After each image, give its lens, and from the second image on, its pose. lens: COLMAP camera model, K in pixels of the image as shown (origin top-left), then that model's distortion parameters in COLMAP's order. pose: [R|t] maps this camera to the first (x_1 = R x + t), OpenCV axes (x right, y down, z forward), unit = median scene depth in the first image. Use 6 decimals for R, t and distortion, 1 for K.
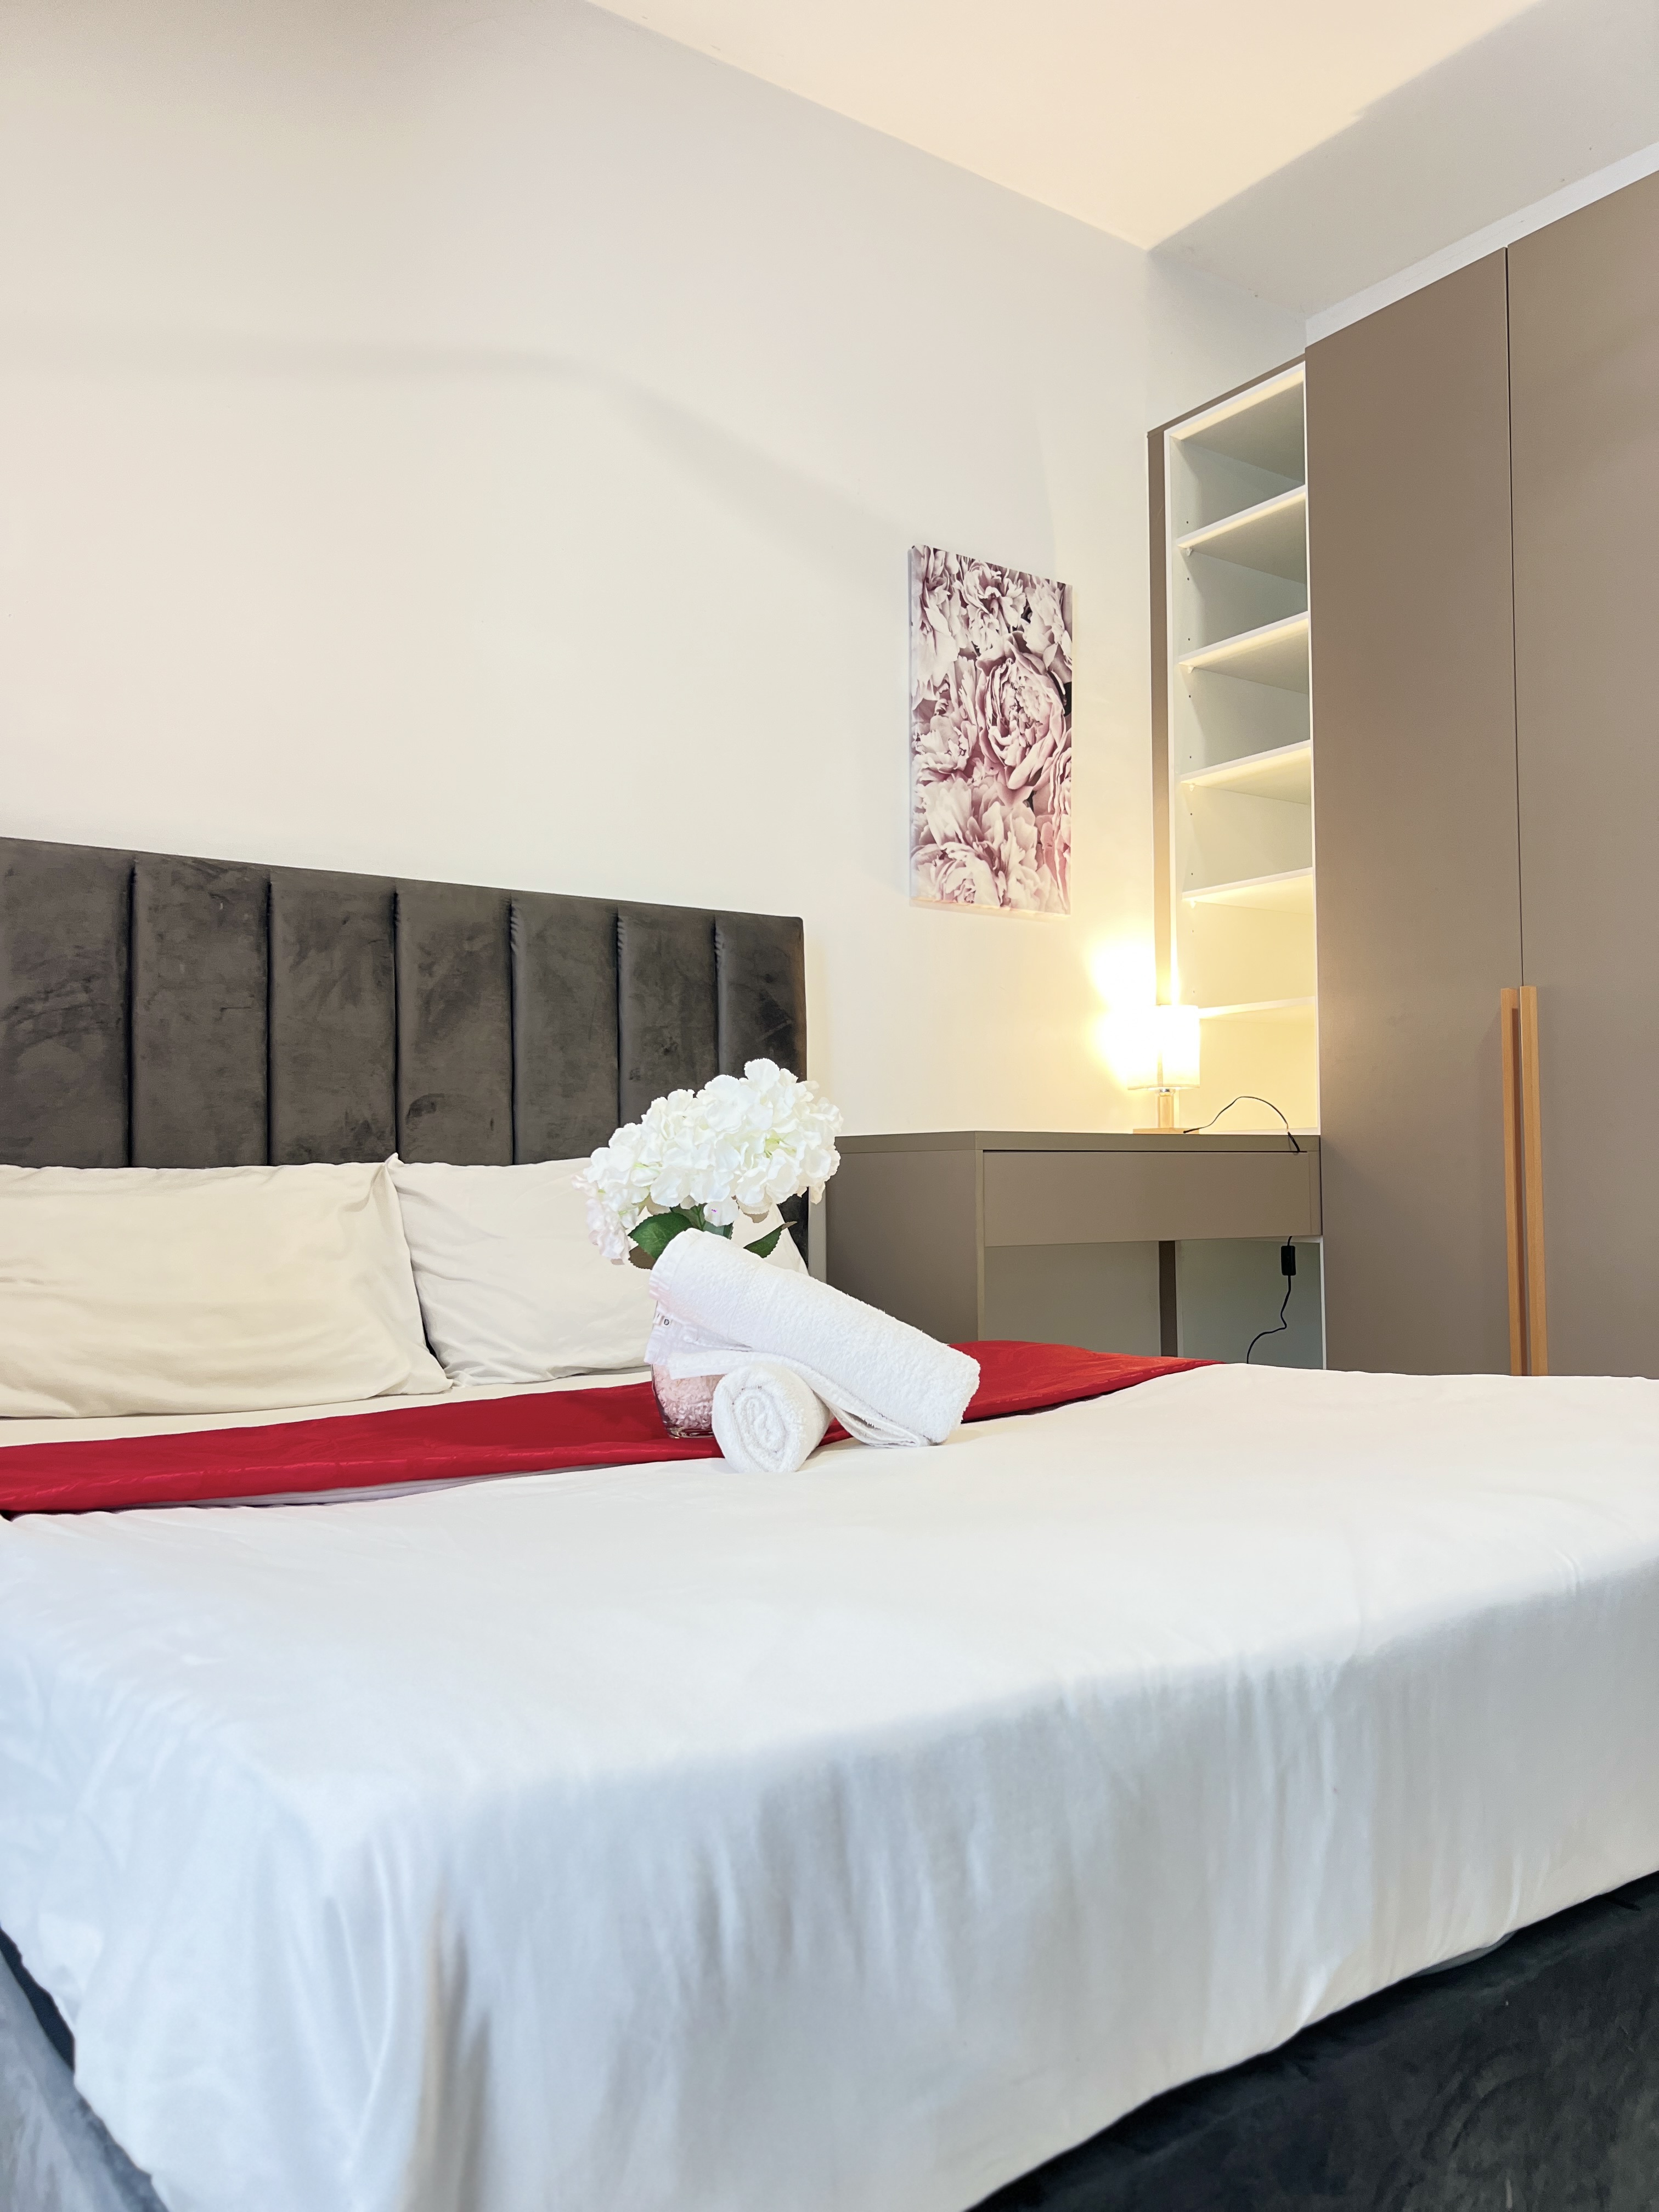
lens RADIAL K [[1661.0, 0, 819.9], [0, 1661.0, 1123.6], [0, 0, 1]] dist [0.086193, -0.150922]
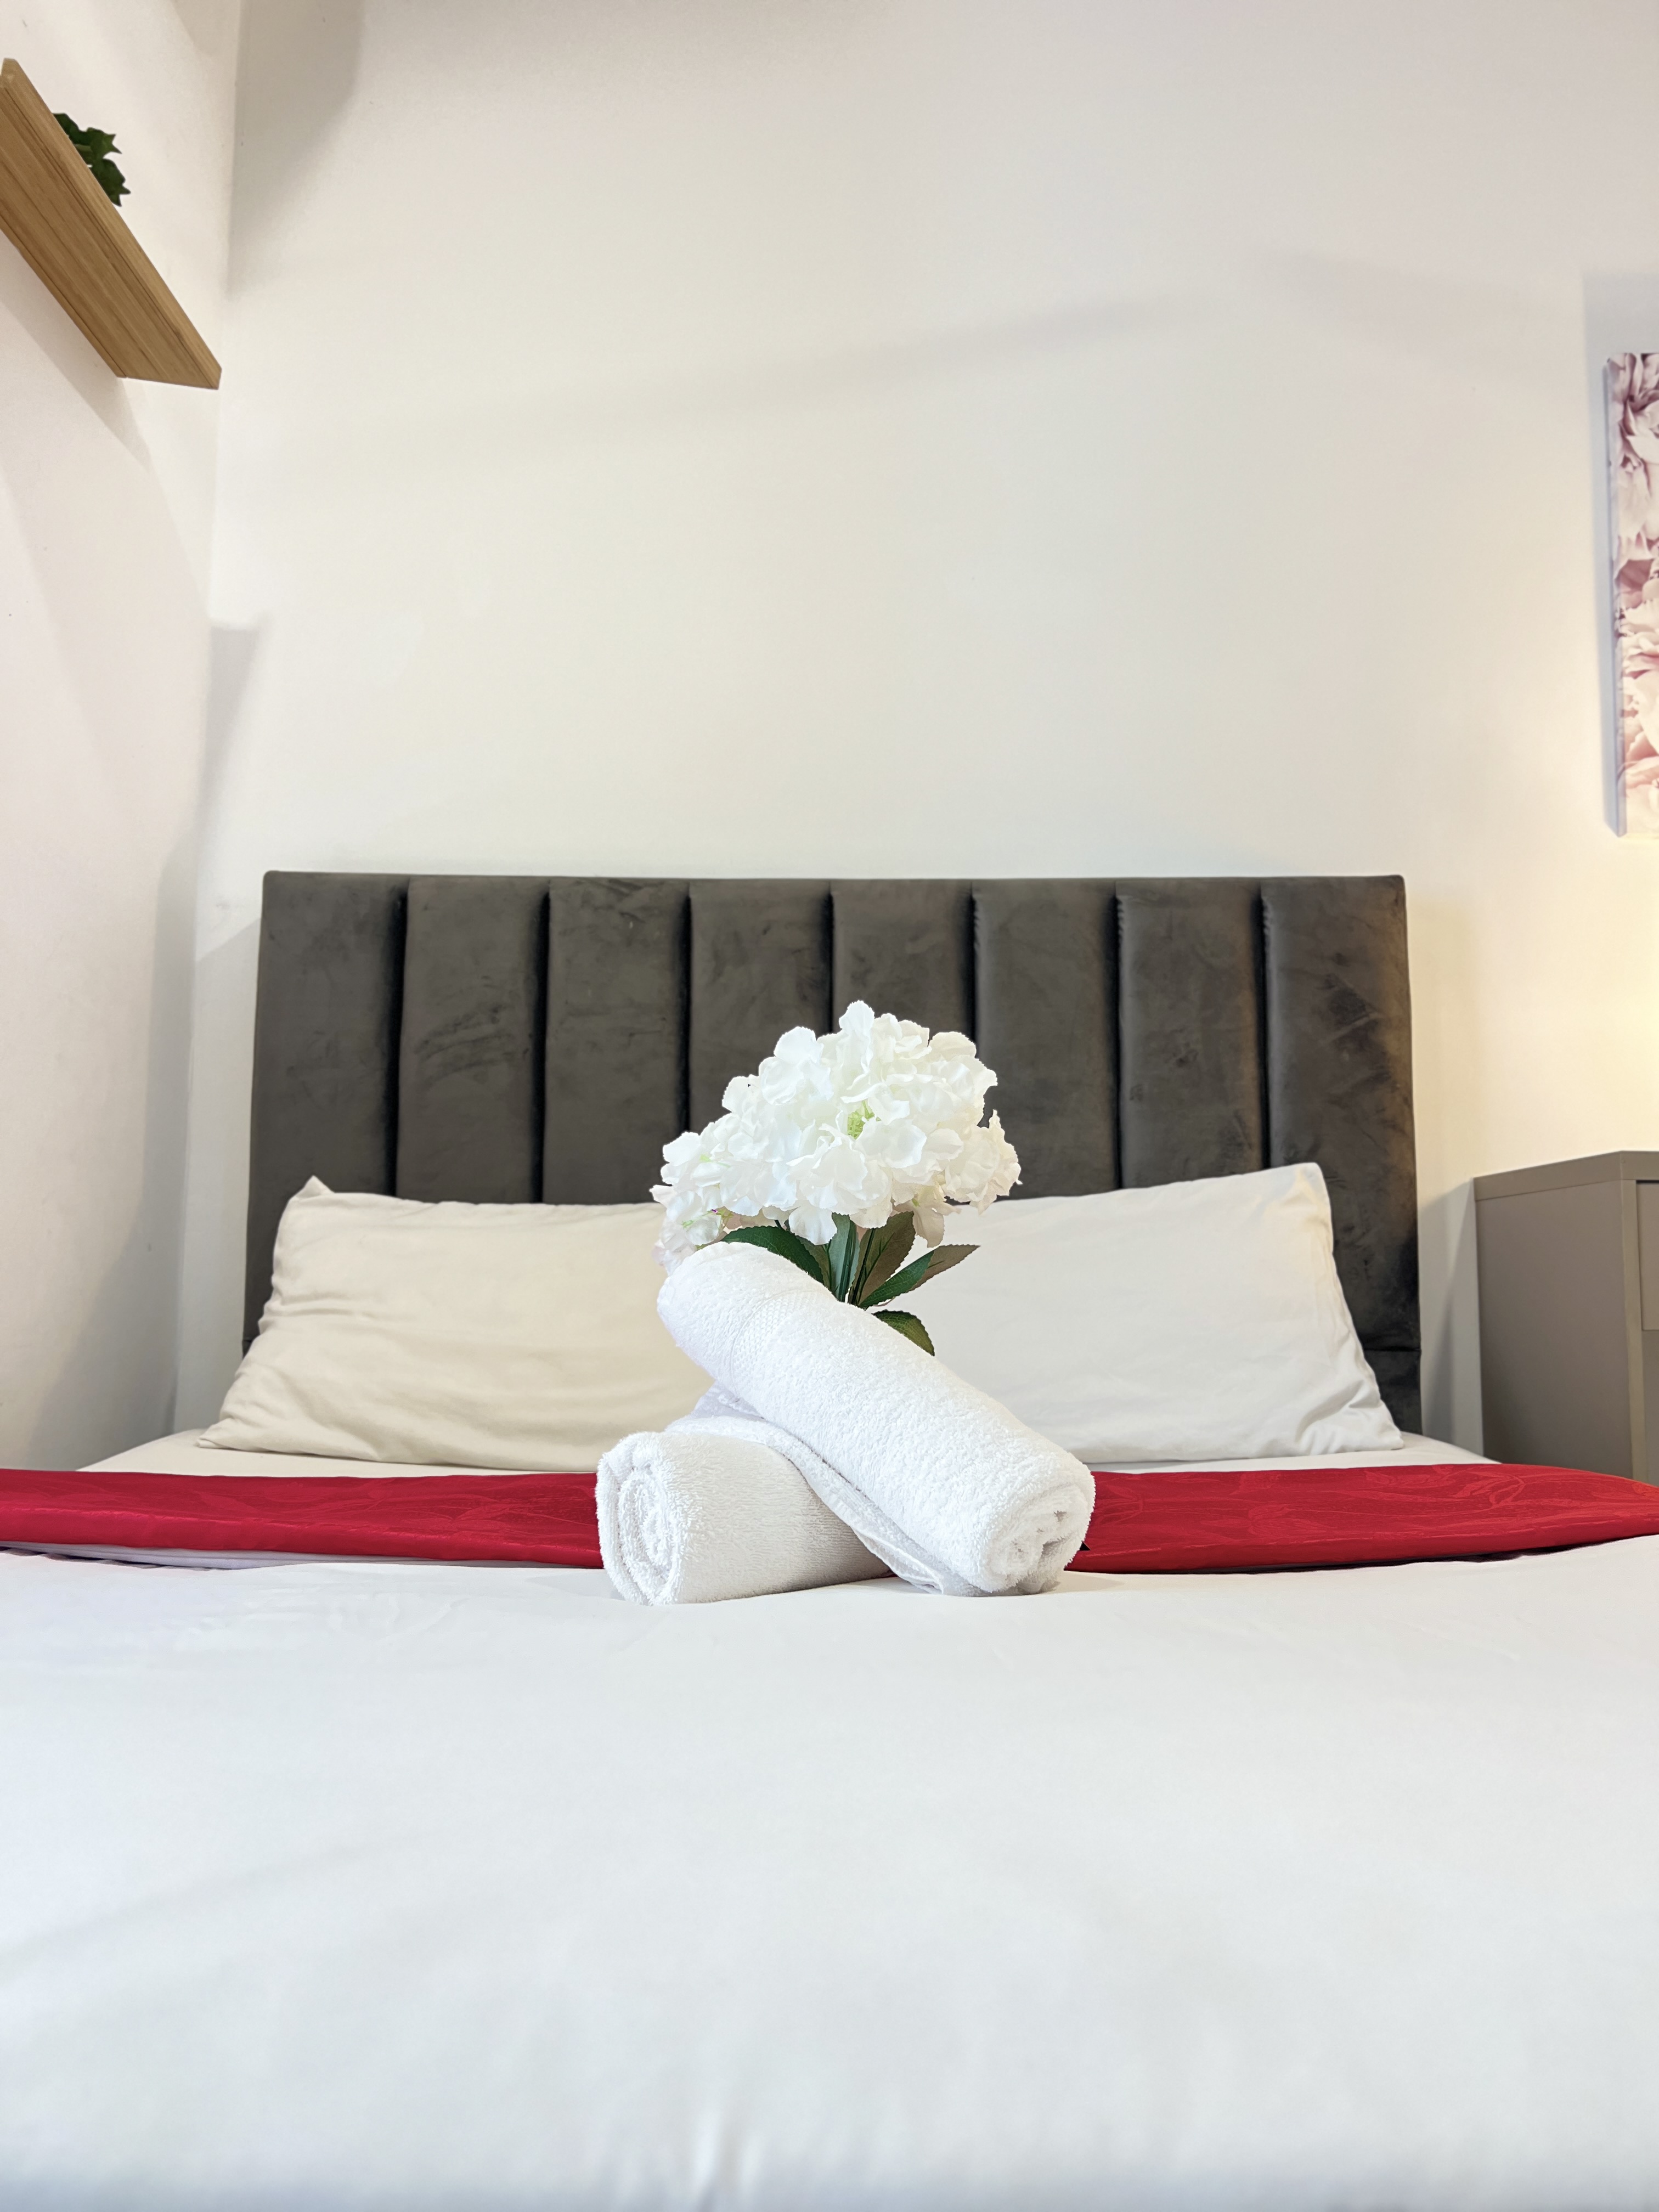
lens RADIAL K [[1631.8, 0, 829.5], [0, 1631.8, 1106.0], [0, 0, 1]] dist [0.087813, -0.083620]
pose [[0.808475, -0.052472, -0.586187, 0.188354], [0.004547, 0.996545, -0.082933, 0.033739], [0.588513, 0.064383, 0.805920, 0.243131]]
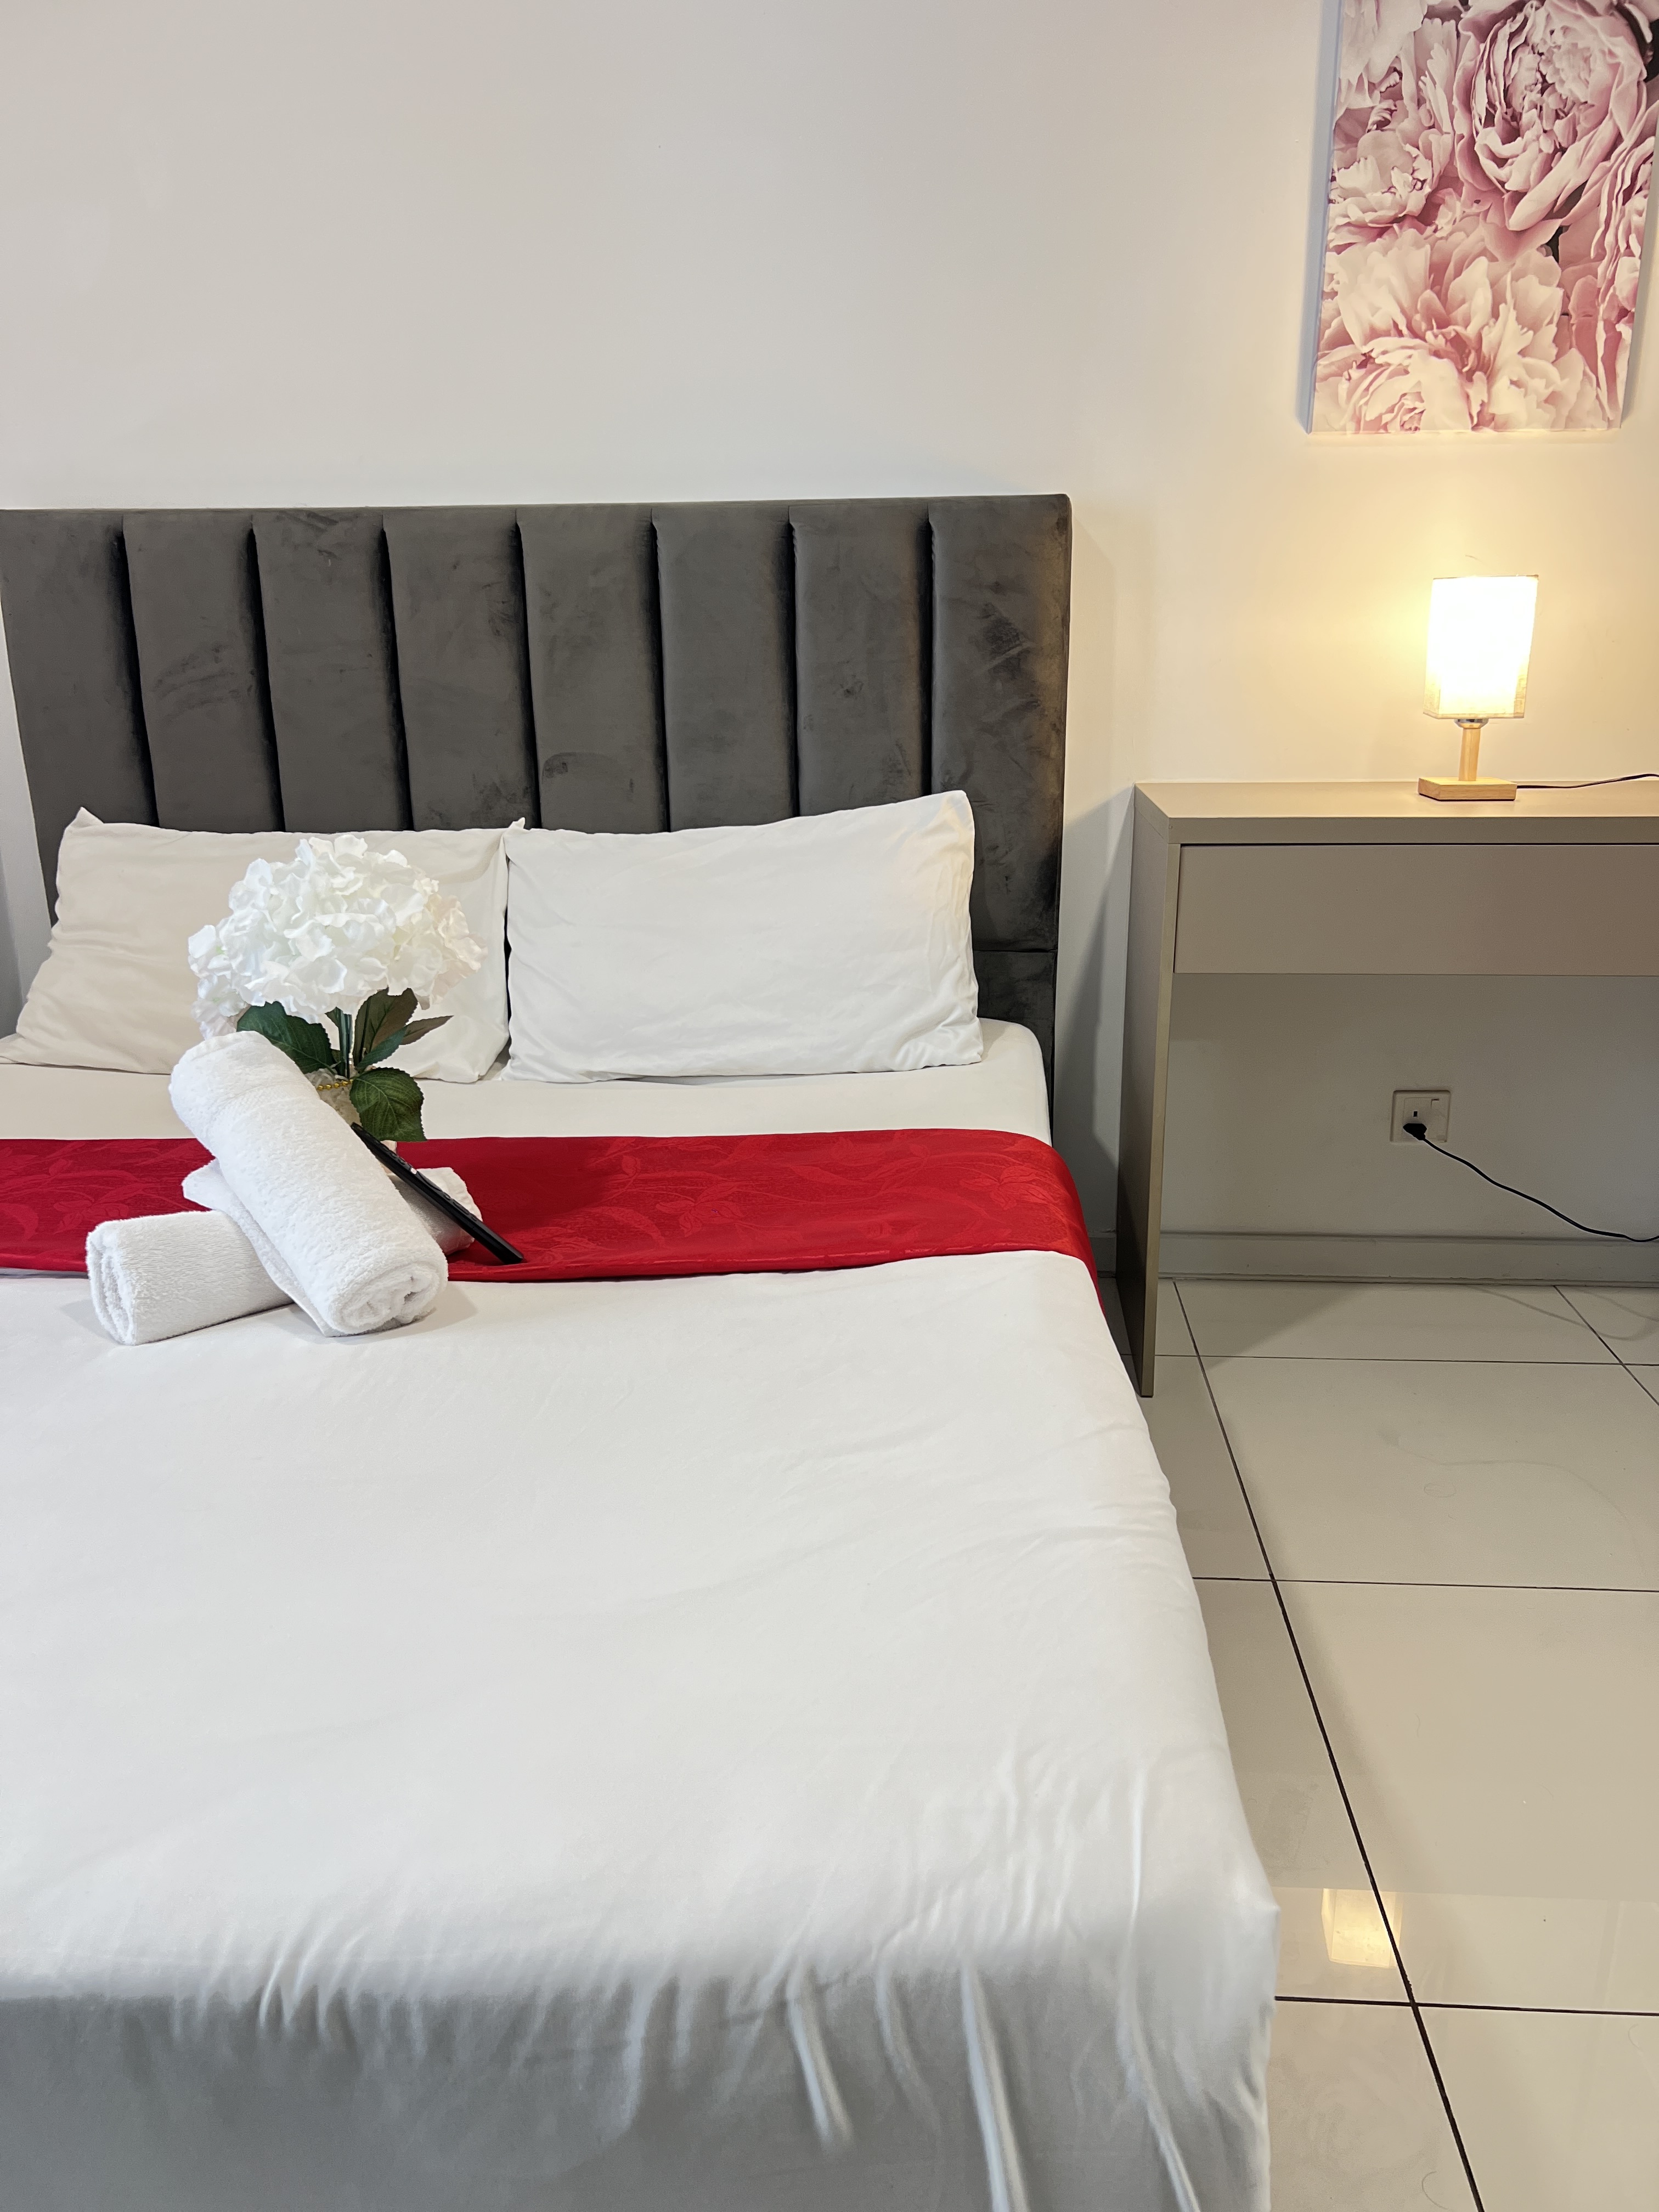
lens RADIAL K [[1633.5, 0, 829.5], [0, 1633.5, 1106.0], [0, 0, 1]] dist [0.043282, -0.059026]
pose [[0.768783, 0.180944, -0.613378, 0.372920], [0.024598, 0.950061, 0.311094, -0.086297], [0.639036, -0.254251, 0.725940, 0.293184]]
